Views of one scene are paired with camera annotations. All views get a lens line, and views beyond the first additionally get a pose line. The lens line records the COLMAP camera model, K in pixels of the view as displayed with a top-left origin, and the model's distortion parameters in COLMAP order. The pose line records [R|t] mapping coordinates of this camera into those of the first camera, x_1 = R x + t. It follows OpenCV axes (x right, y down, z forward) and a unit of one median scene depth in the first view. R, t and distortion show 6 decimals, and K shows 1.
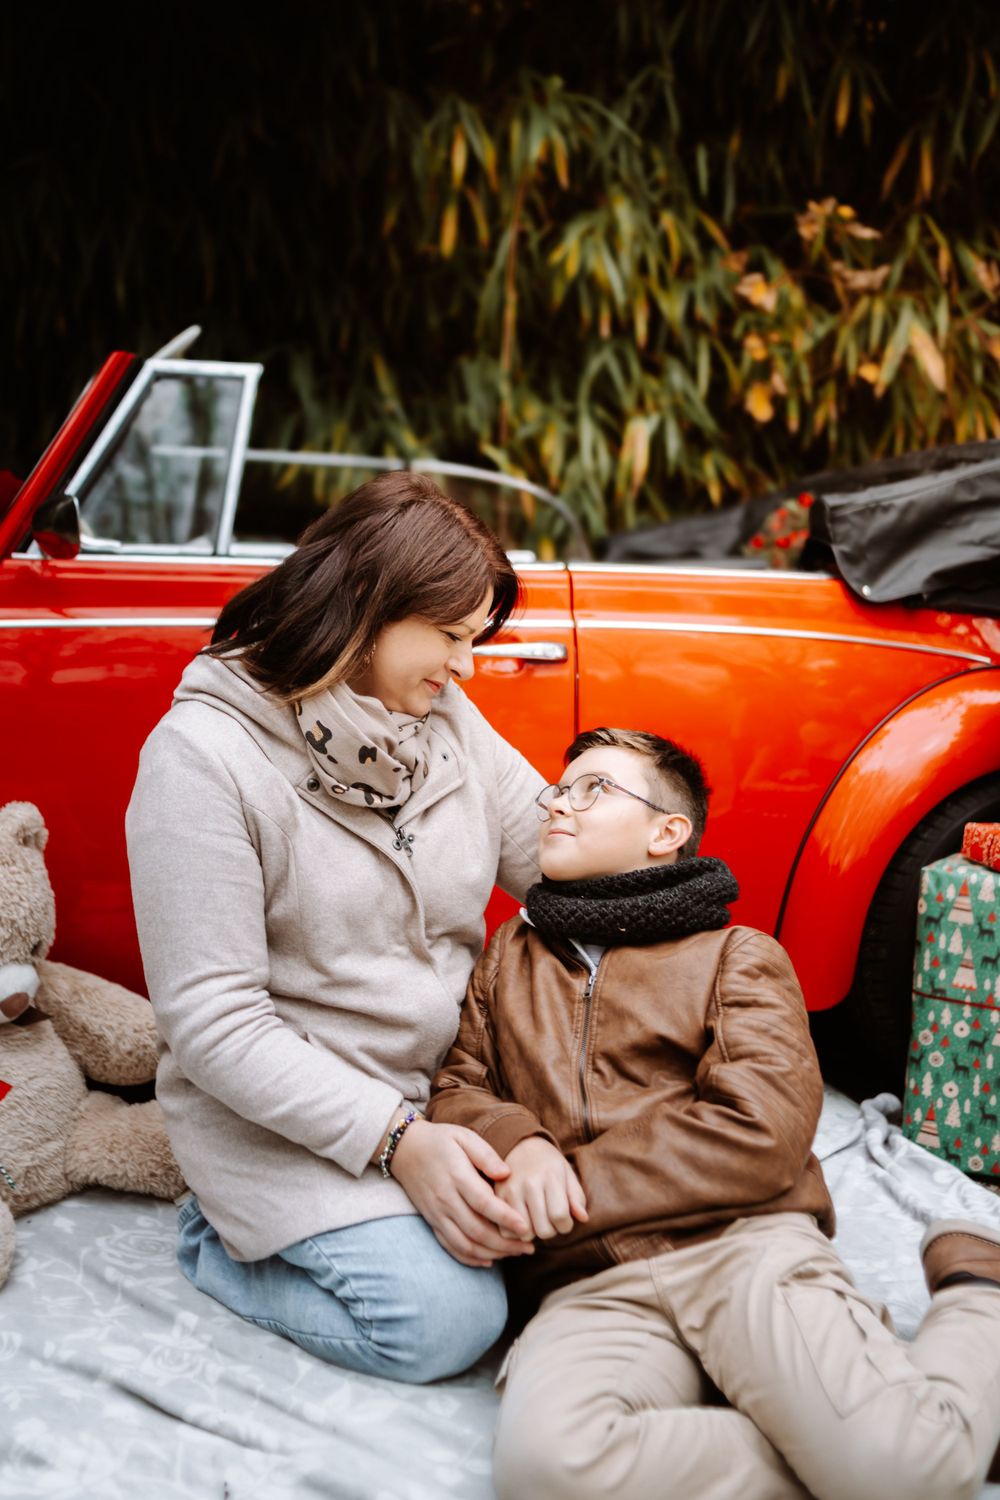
lens RADIAL K [[1527.4, 0, 522.4], [0, 1527.4, 727.8], [0, 0, 1]] dist [-0.010197, -0.005021]
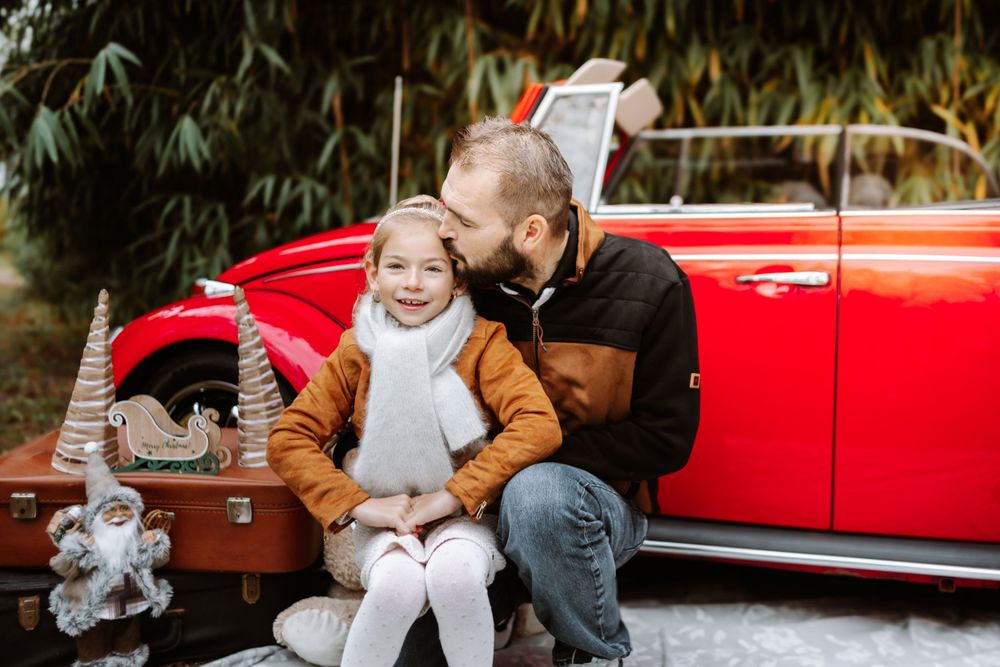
lens RADIAL K [[1043.5, 0, 494.3], [0, 1043.5, 333.5], [0, 0, 1]] dist [0.007102, 0.016164]
pose [[0.821782, 0.036527, -0.568630, 0.303295], [-0.019564, 0.999164, 0.035909, -0.028527], [0.569466, -0.018385, 0.821810, 0.090163]]
